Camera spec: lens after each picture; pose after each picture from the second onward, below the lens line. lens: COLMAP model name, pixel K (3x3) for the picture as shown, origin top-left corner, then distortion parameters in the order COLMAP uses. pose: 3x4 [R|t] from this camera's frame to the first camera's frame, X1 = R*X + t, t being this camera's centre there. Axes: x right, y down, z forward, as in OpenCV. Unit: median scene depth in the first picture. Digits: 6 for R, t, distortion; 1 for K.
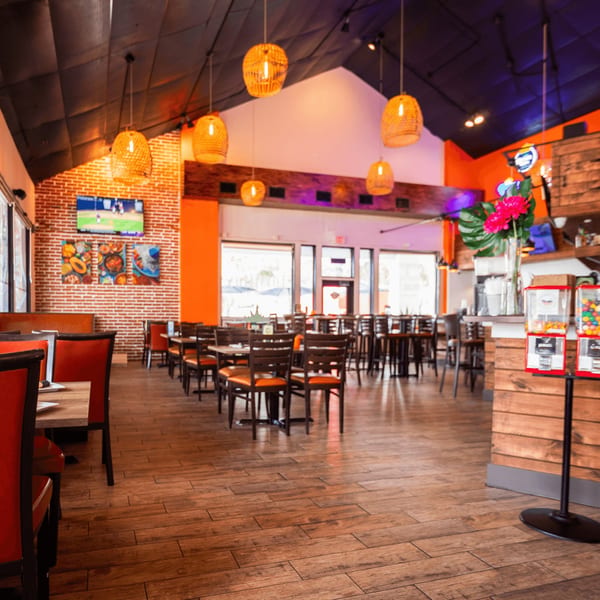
lens RADIAL K [[502.7, 0, 299.7], [0, 502.7, 277.7], [0, 0, 1]] dist [-0.005532, 0.001491]
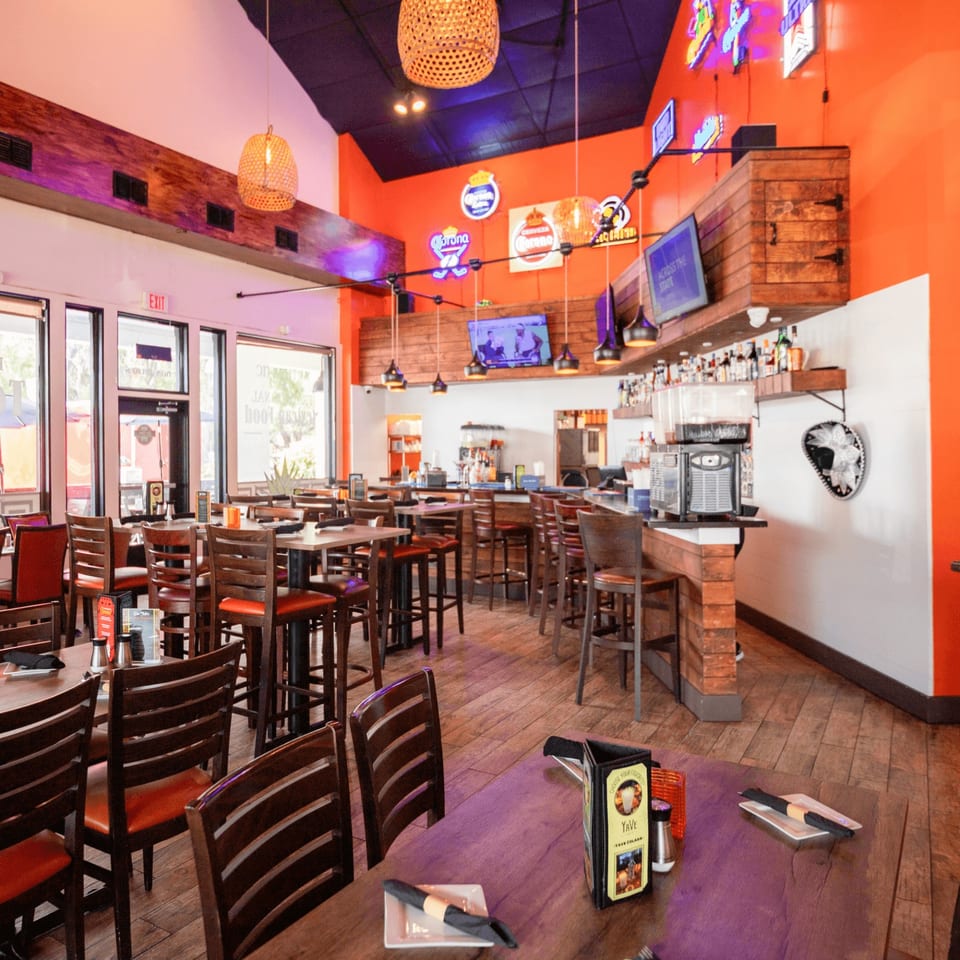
lens RADIAL K [[804.3, 0, 479.5], [0, 804.3, 444.4], [0, 0, 1]] dist [-0.005532, 0.001491]
pose [[0.808536, 0.012232, 0.588320, -0.098761], [-0.052757, 0.997264, 0.051771, -0.006268], [-0.586077, -0.072897, 0.806970, 0.296245]]
